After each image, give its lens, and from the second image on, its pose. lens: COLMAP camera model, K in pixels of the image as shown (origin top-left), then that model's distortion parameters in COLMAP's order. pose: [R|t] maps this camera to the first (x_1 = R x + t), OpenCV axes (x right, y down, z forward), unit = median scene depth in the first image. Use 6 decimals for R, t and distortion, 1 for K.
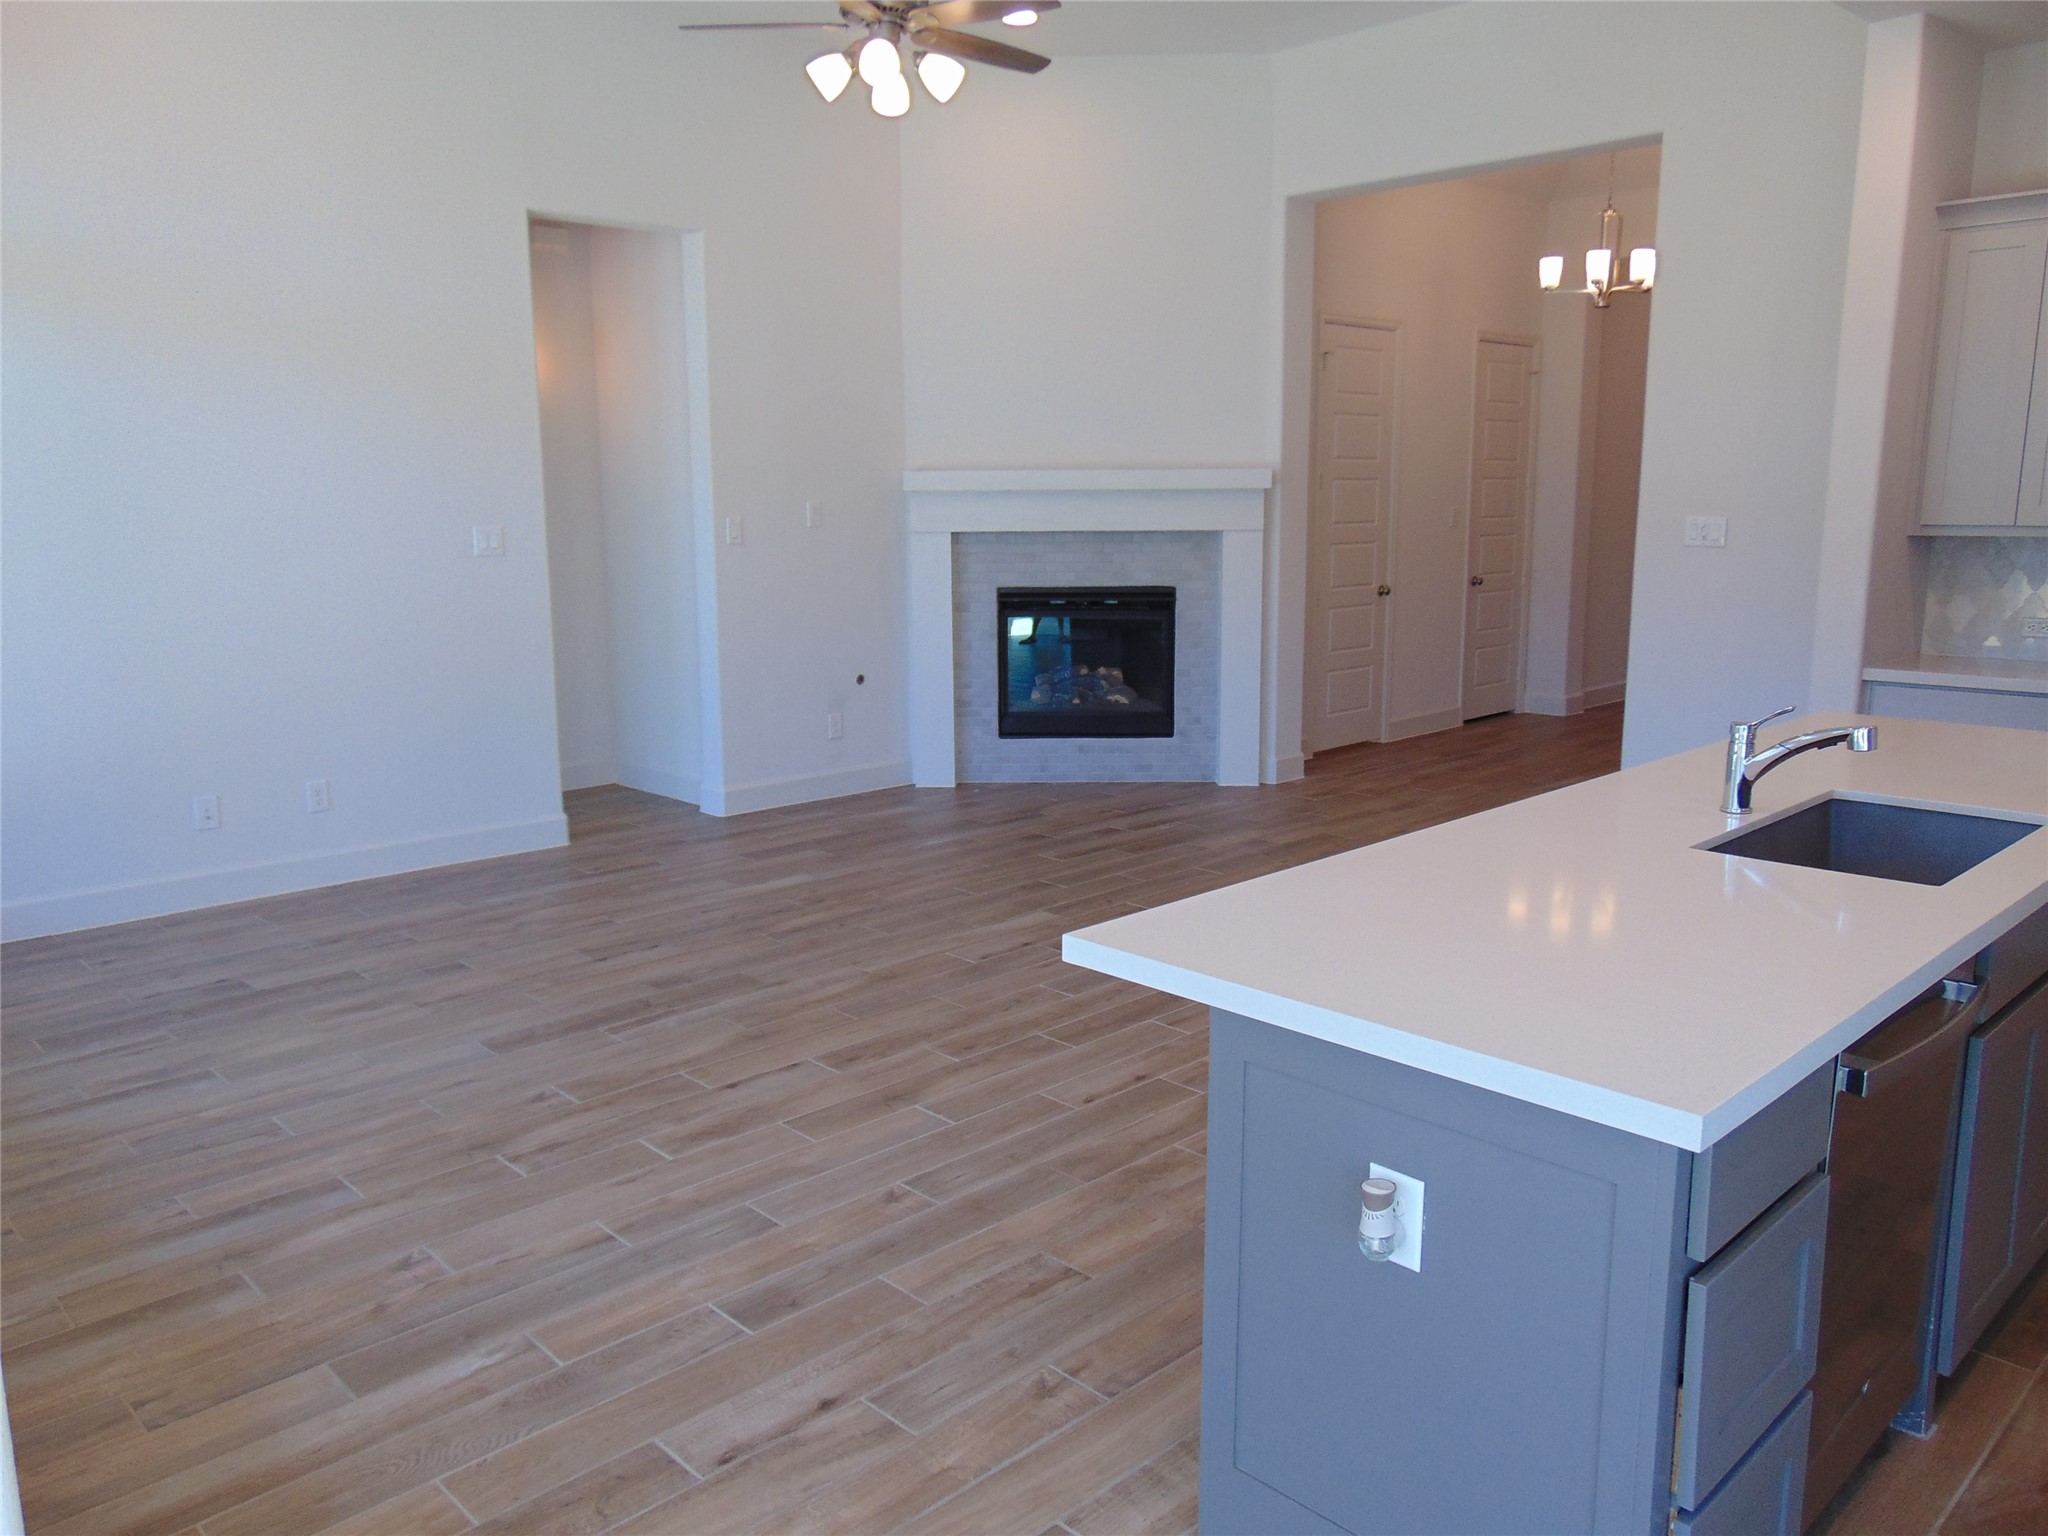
lens RADIAL K [[1525.9, 0, 1020.1], [0, 1525.9, 768.9], [0, 0, 1]] dist [-0.010003, 0.016787]
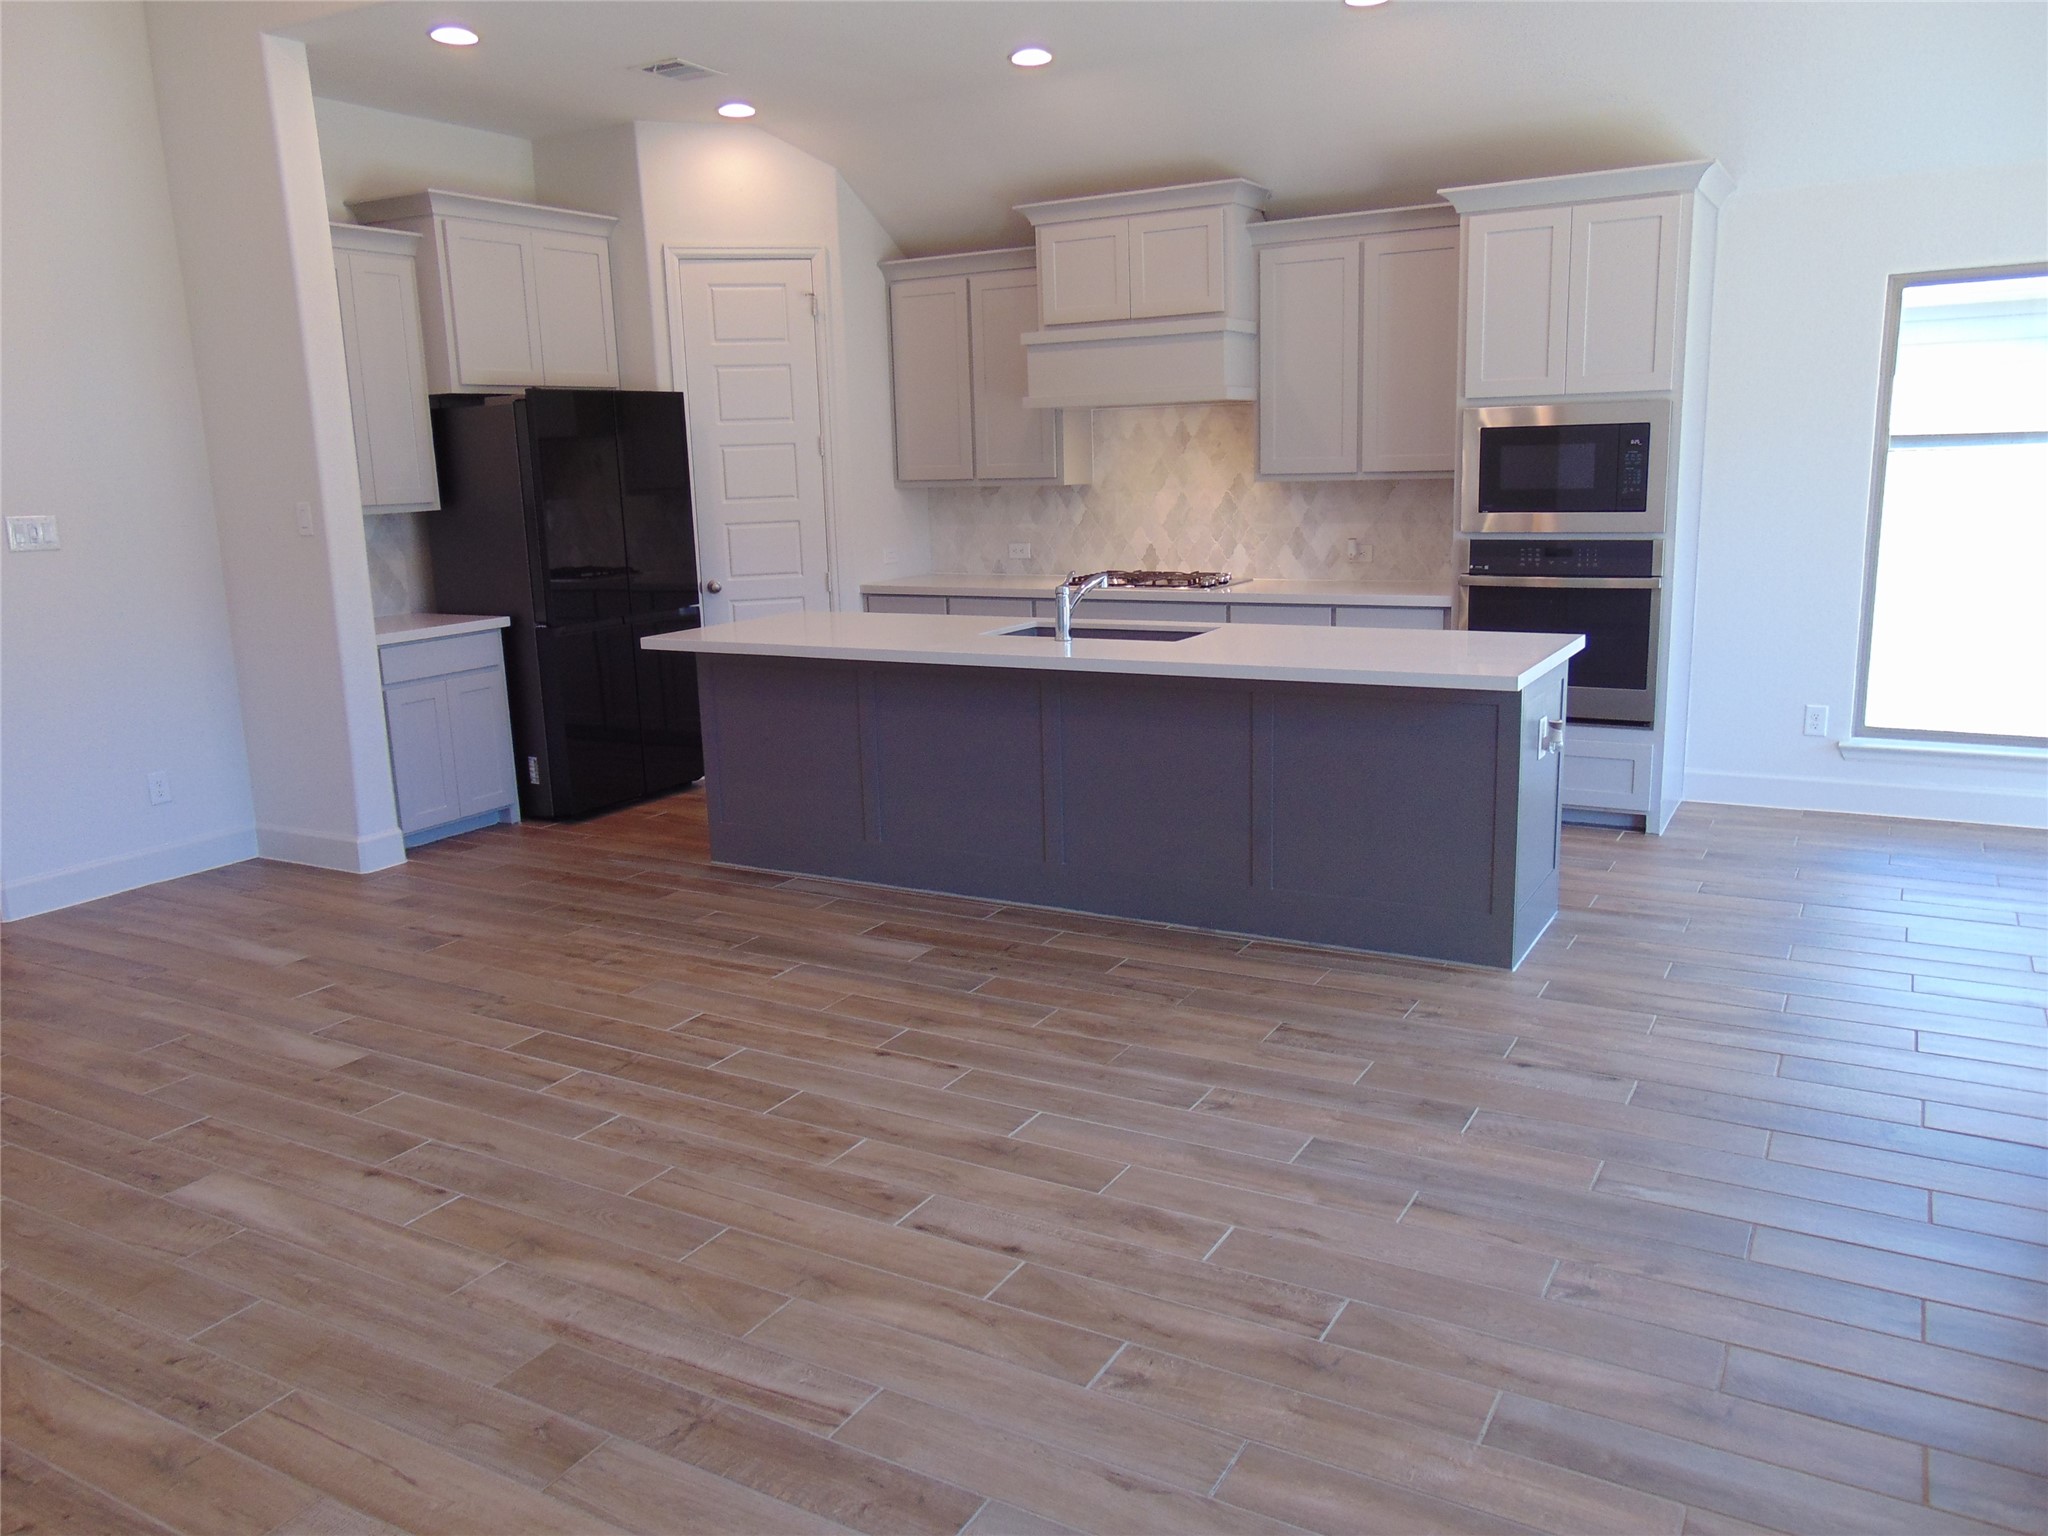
lens RADIAL K [[1525.9, 0, 1022.5], [0, 1525.9, 767.9], [0, 0, 1]] dist [-0.010003, 0.016787]
pose [[-0.278634, -0.177778, 0.943800, -0.848719], [0.204152, 0.949295, 0.239084, -0.190356], [-0.938448, 0.259296, -0.228212, 1.104092]]
